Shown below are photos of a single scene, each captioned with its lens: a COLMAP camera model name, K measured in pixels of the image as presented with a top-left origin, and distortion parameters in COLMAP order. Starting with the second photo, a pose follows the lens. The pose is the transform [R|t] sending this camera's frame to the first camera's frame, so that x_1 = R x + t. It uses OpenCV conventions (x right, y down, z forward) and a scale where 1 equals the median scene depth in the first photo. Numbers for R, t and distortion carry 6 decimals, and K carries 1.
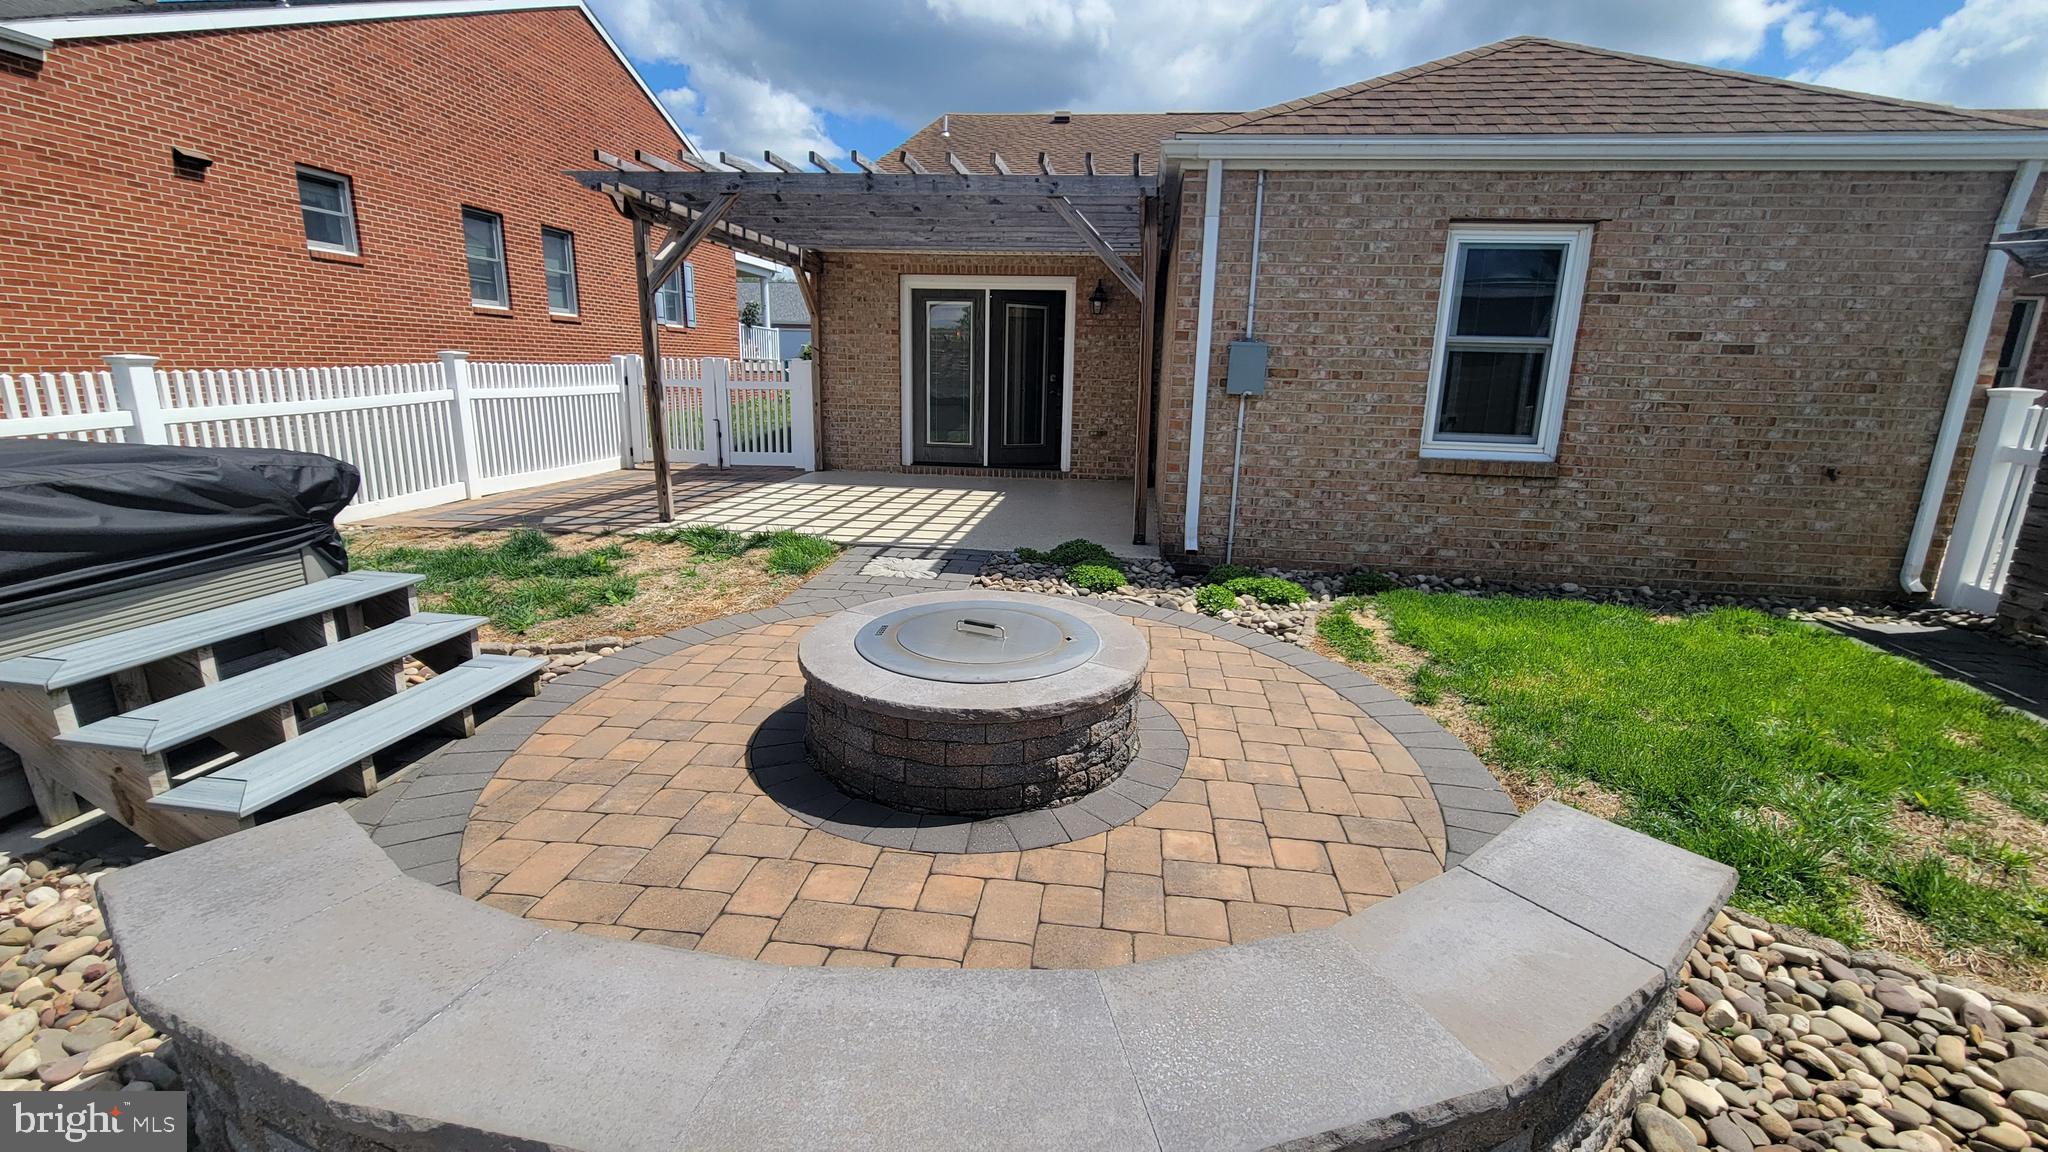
lens RADIAL K [[833.0, 0, 1028.3], [0, 833.0, 559.9], [0, 0, 1]] dist [0.001037, 0.000023]
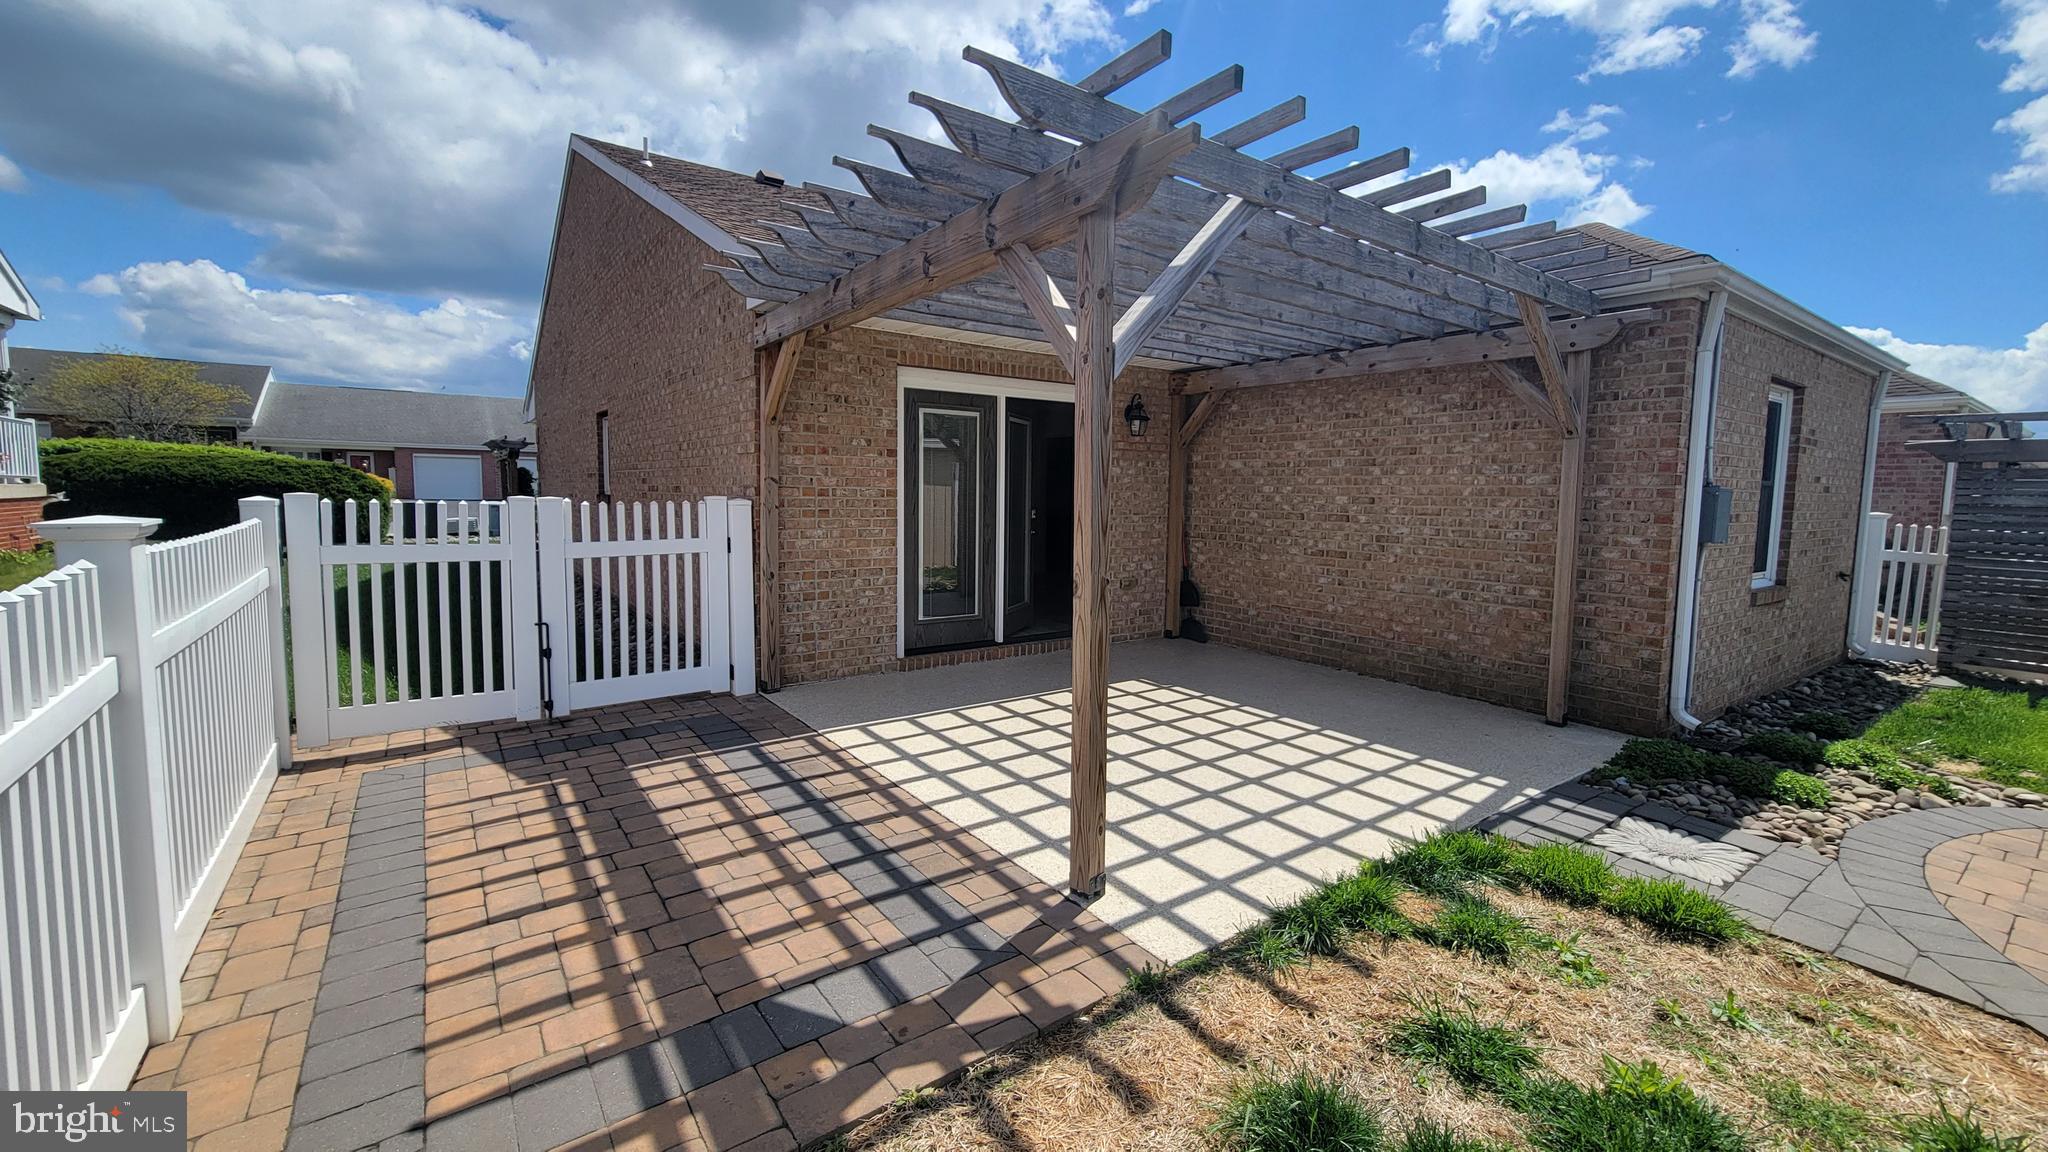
lens RADIAL K [[833.0, 0, 1023.5], [0, 833.0, 566.5], [0, 0, 1]] dist [0.001037, 0.000023]
pose [[0.733932, -0.075239, 0.675042, -0.518479], [0.155877, 0.985978, -0.059580, -0.134731], [-0.661094, 0.148951, 0.735369, 0.480396]]
